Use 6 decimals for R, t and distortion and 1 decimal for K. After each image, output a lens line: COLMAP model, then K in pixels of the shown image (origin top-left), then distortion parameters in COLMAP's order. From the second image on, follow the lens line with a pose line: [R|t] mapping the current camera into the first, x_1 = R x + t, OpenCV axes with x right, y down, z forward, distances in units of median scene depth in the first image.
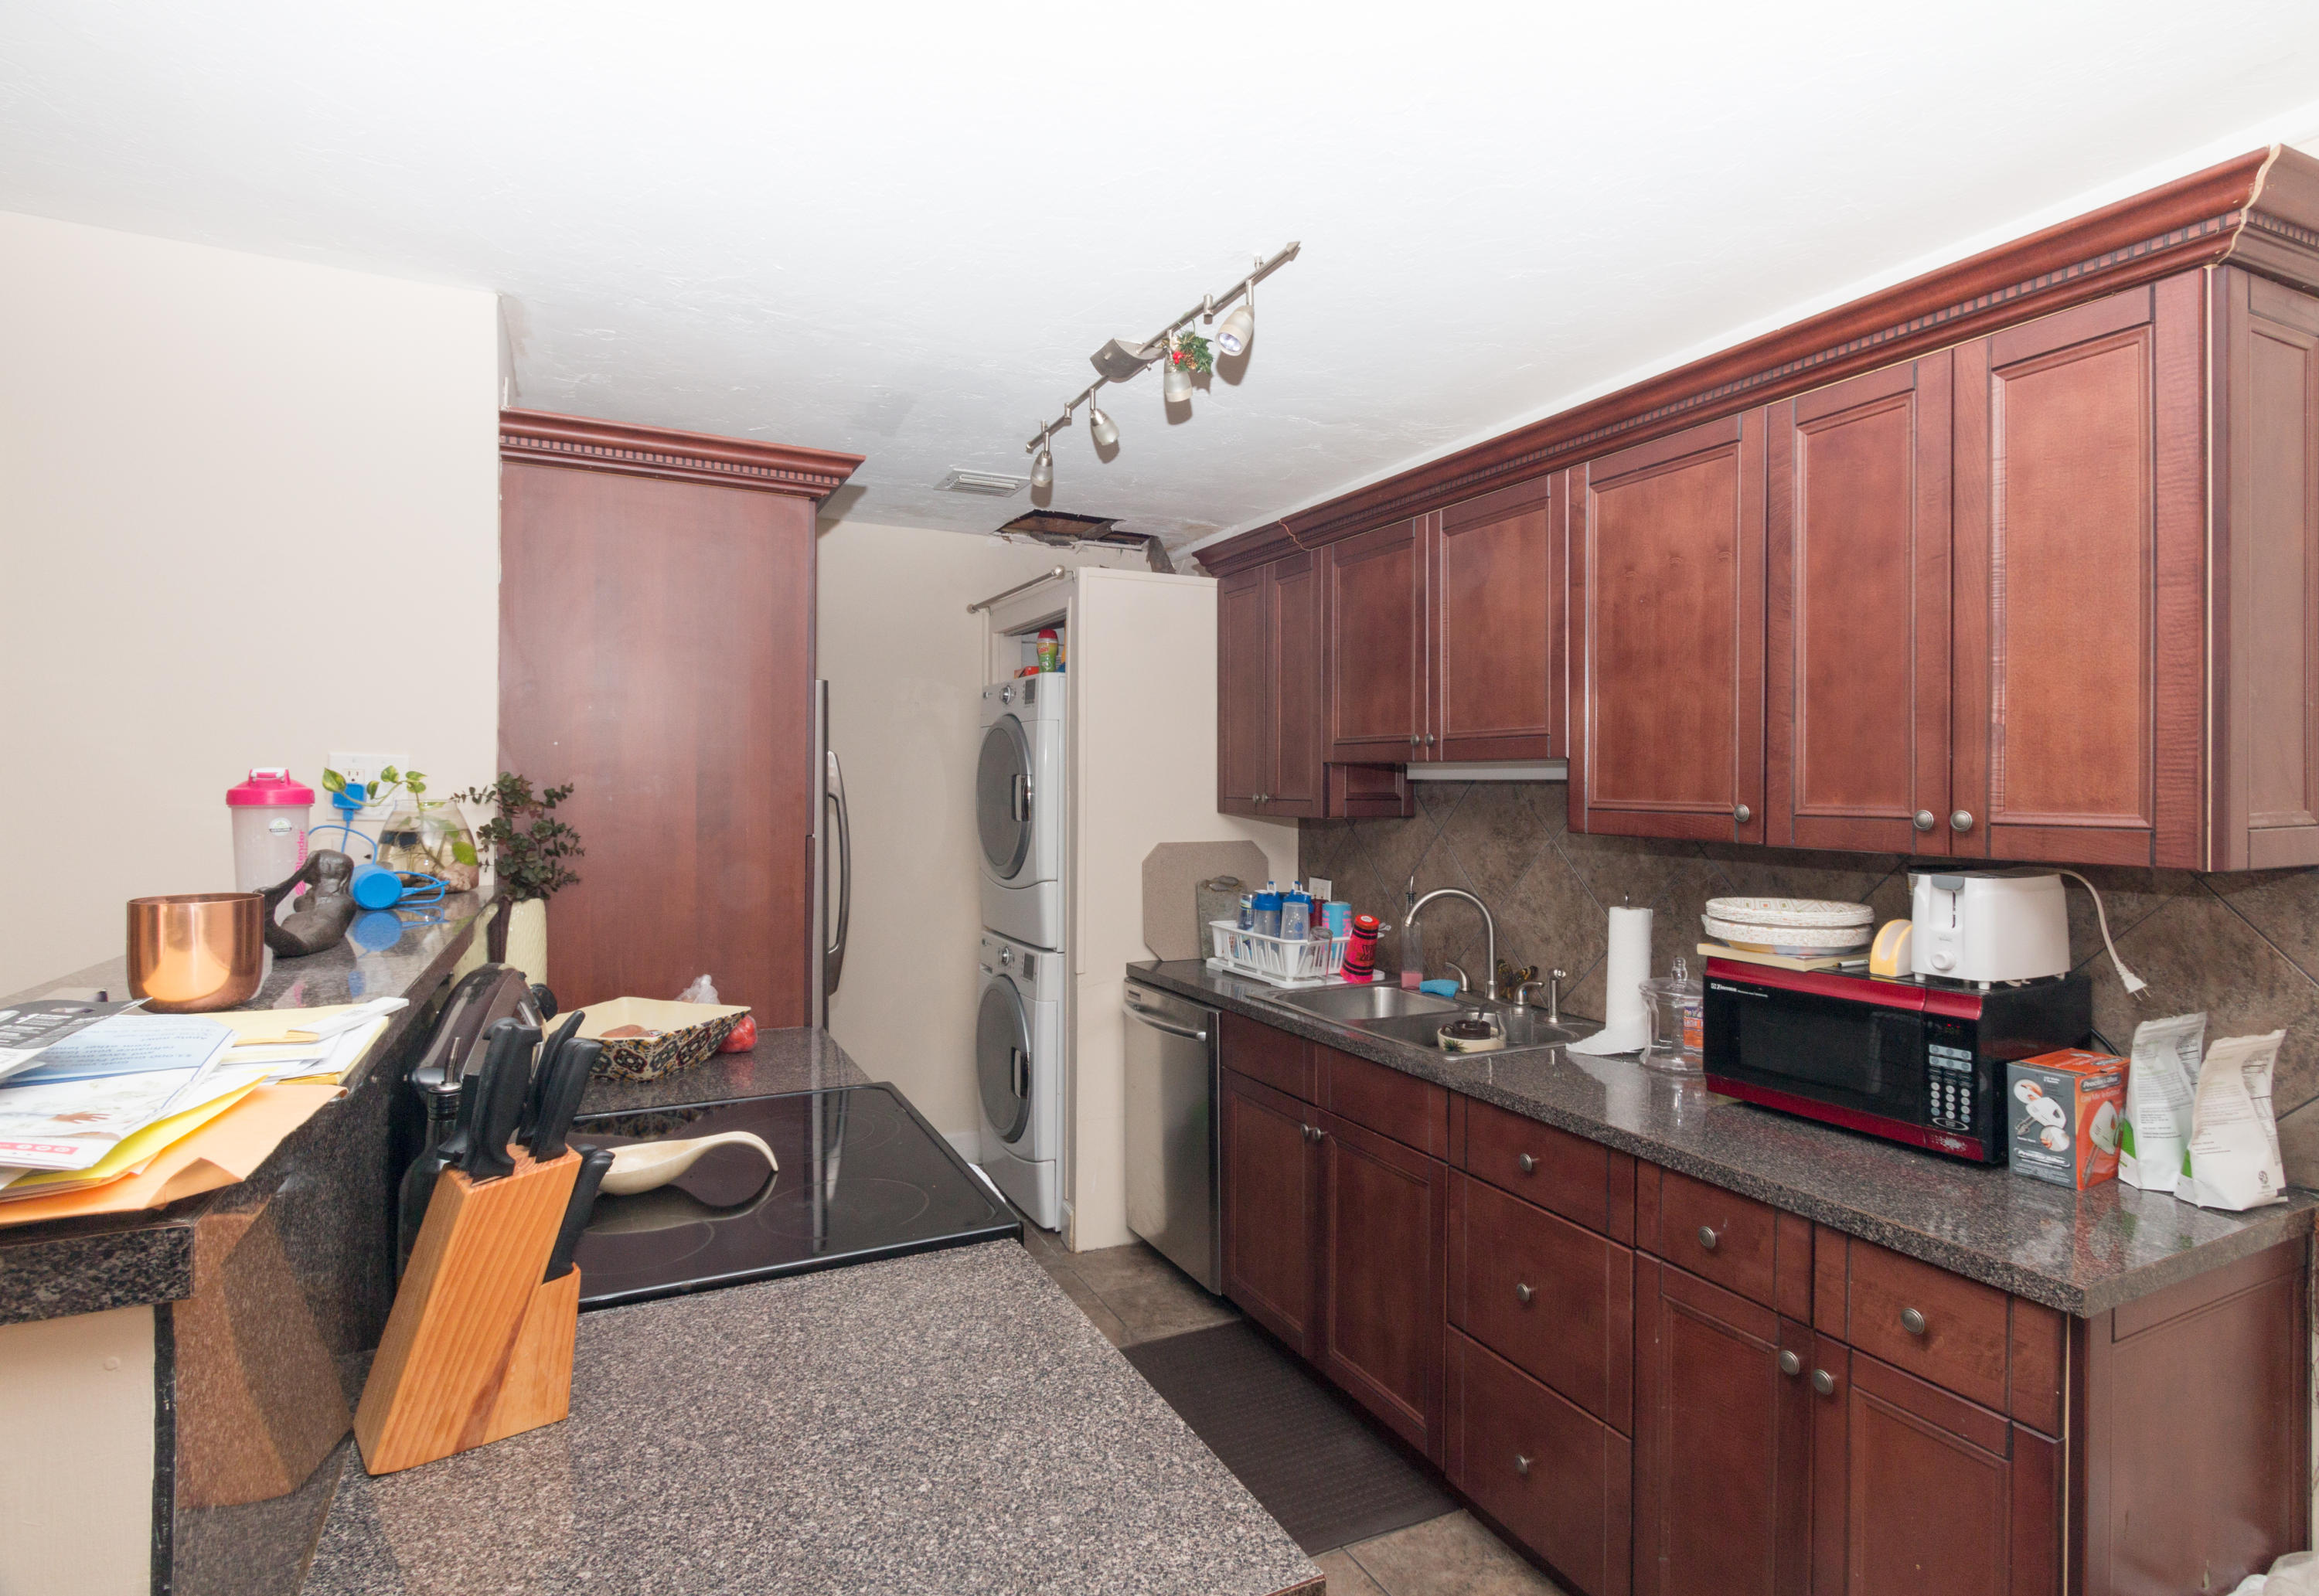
lens RADIAL K [[1190.4, 0, 1163.7], [0, 1190.4, 788.7], [0, 0, 1]] dist [-0.001353, 0.000193]
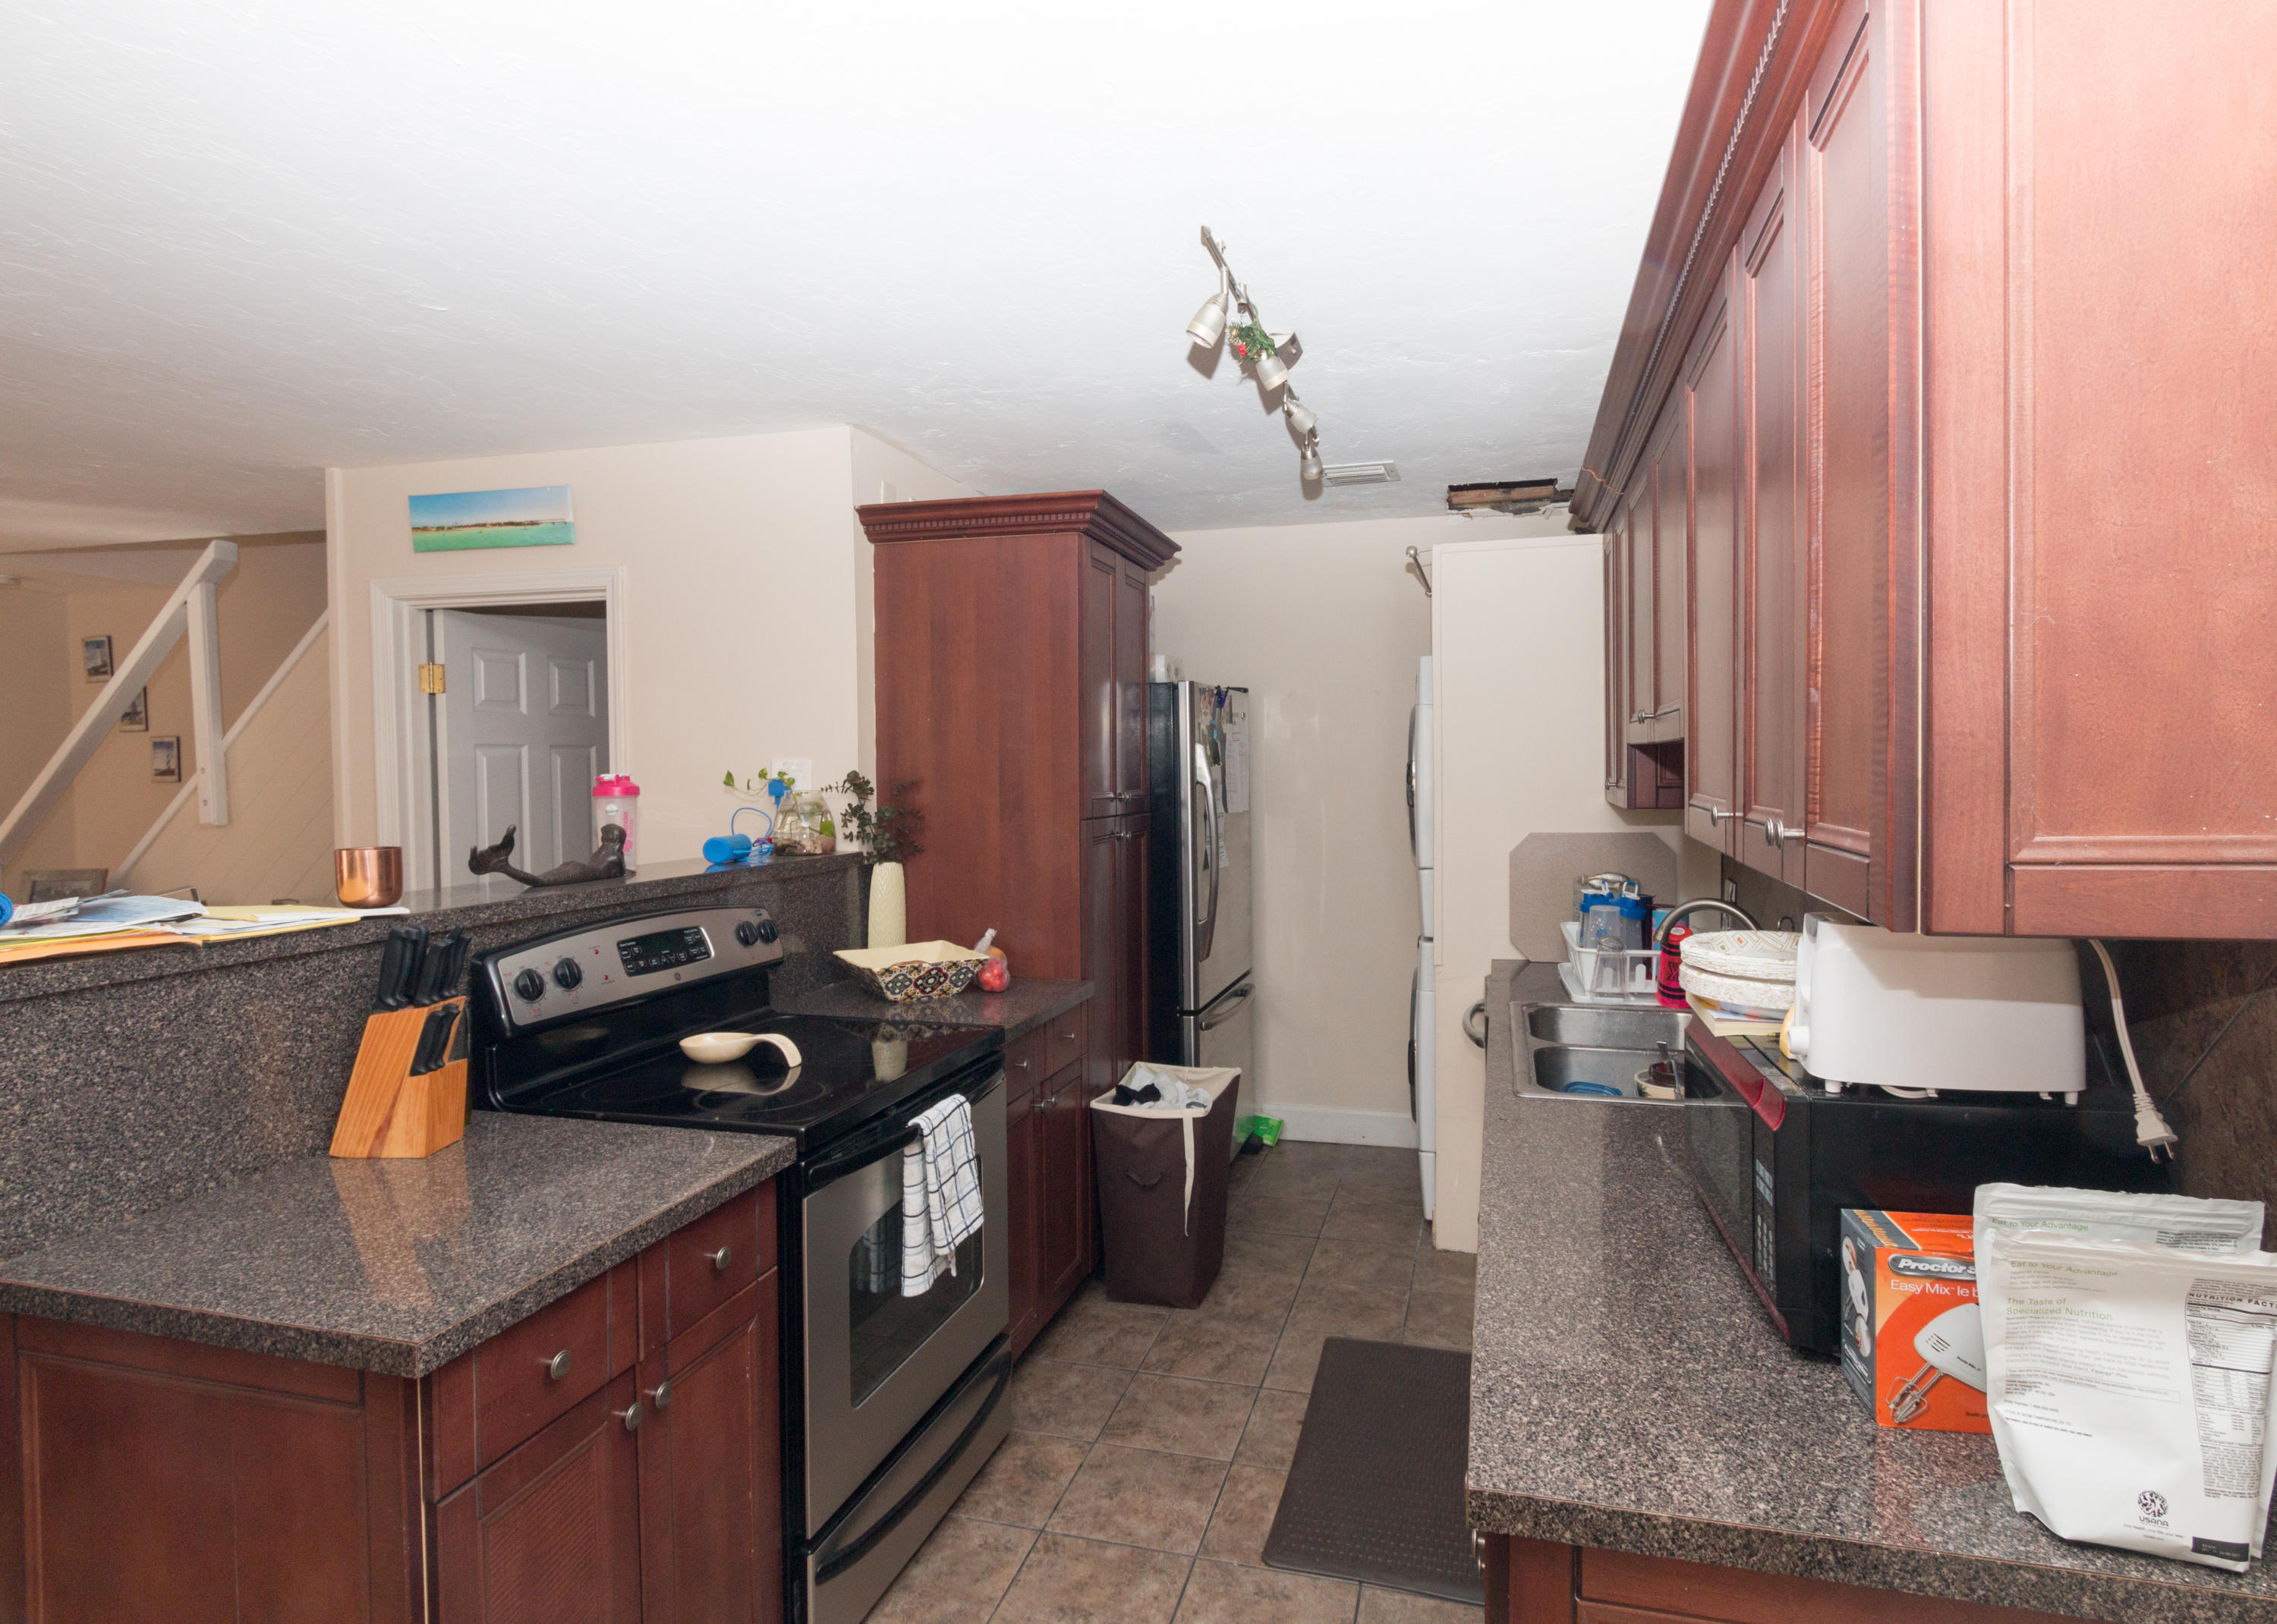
lens RADIAL K [[1186.1, 0, 1140.4], [0, 1186.1, 808.0], [0, 0, 1]] dist [-0.003146, -0.000582]
pose [[0.737145, 0.011960, -0.675629, 0.838342], [0.011754, 0.999465, 0.030517, -0.010728], [0.675633, -0.030437, 0.736610, 0.266772]]
